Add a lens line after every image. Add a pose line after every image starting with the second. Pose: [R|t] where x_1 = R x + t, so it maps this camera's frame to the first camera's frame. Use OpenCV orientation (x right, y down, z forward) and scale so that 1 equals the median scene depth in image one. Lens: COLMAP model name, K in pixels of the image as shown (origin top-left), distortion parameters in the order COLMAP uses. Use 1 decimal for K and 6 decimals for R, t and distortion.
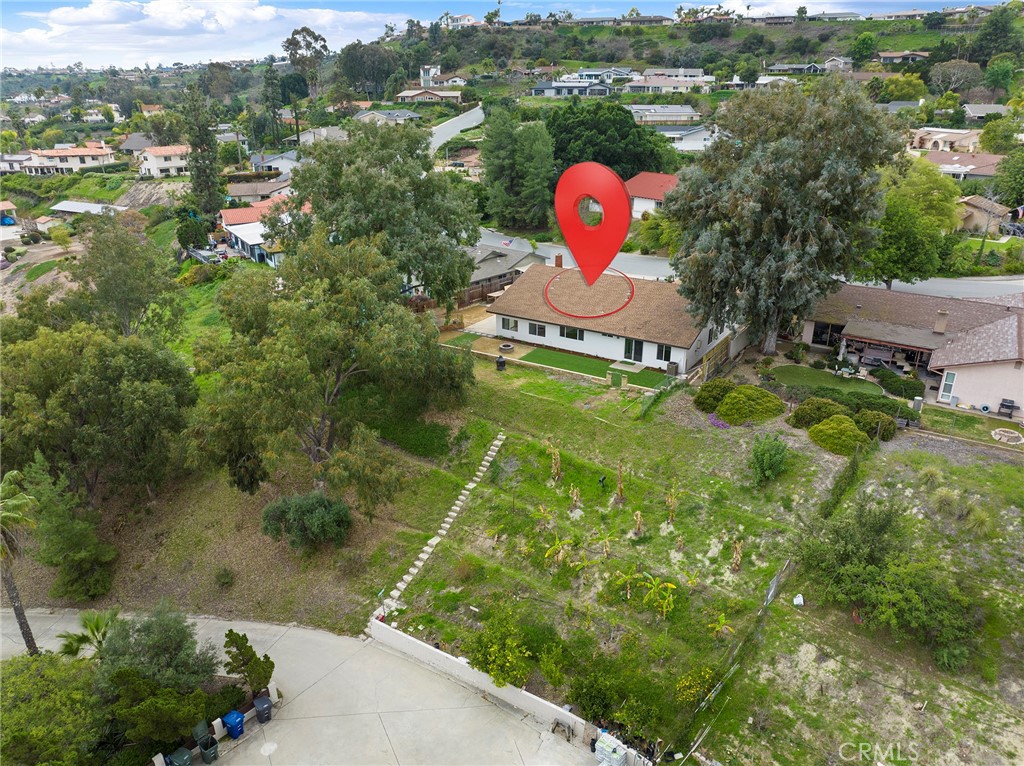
lens RADIAL K [[723.1, 0, 518.4], [0, 723.1, 378.8], [0, 0, 1]] dist [-0.032910, -0.002741]
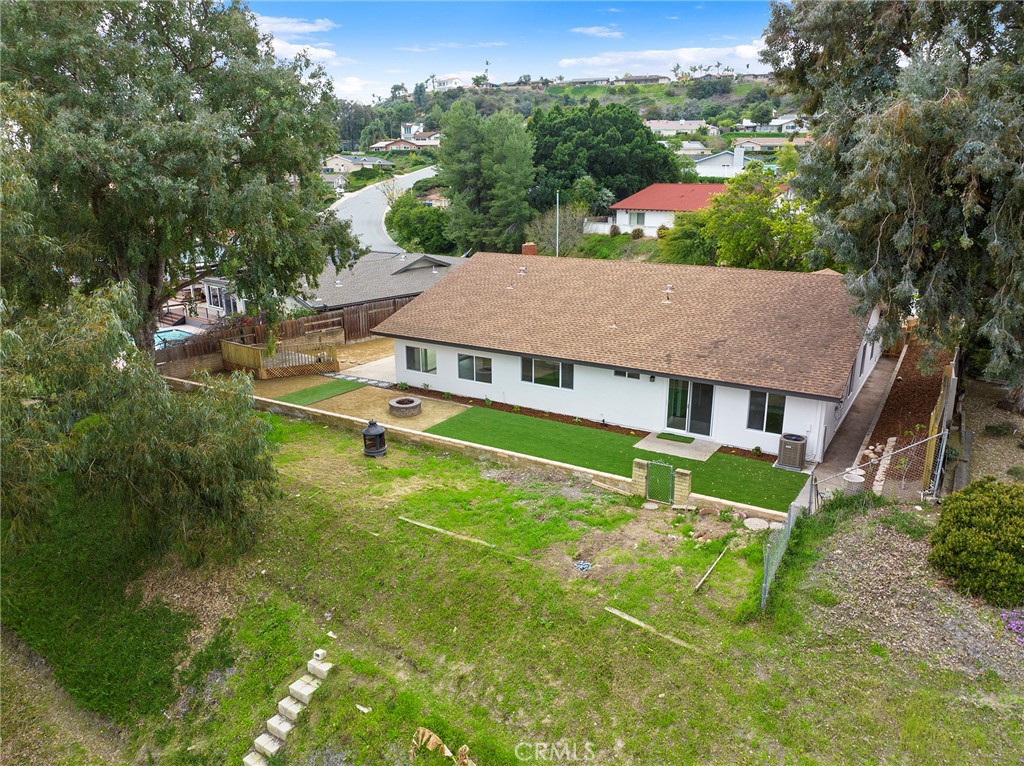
lens RADIAL K [[723.1, 0, 518.4], [0, 723.1, 378.8], [0, 0, 1]] dist [-0.032910, -0.002741]
pose [[0.999982, -0.003969, 0.004406, 0.051893], [0.004427, 0.993992, -0.109367, -0.009479], [-0.003946, 0.109385, 0.993992, 0.528928]]
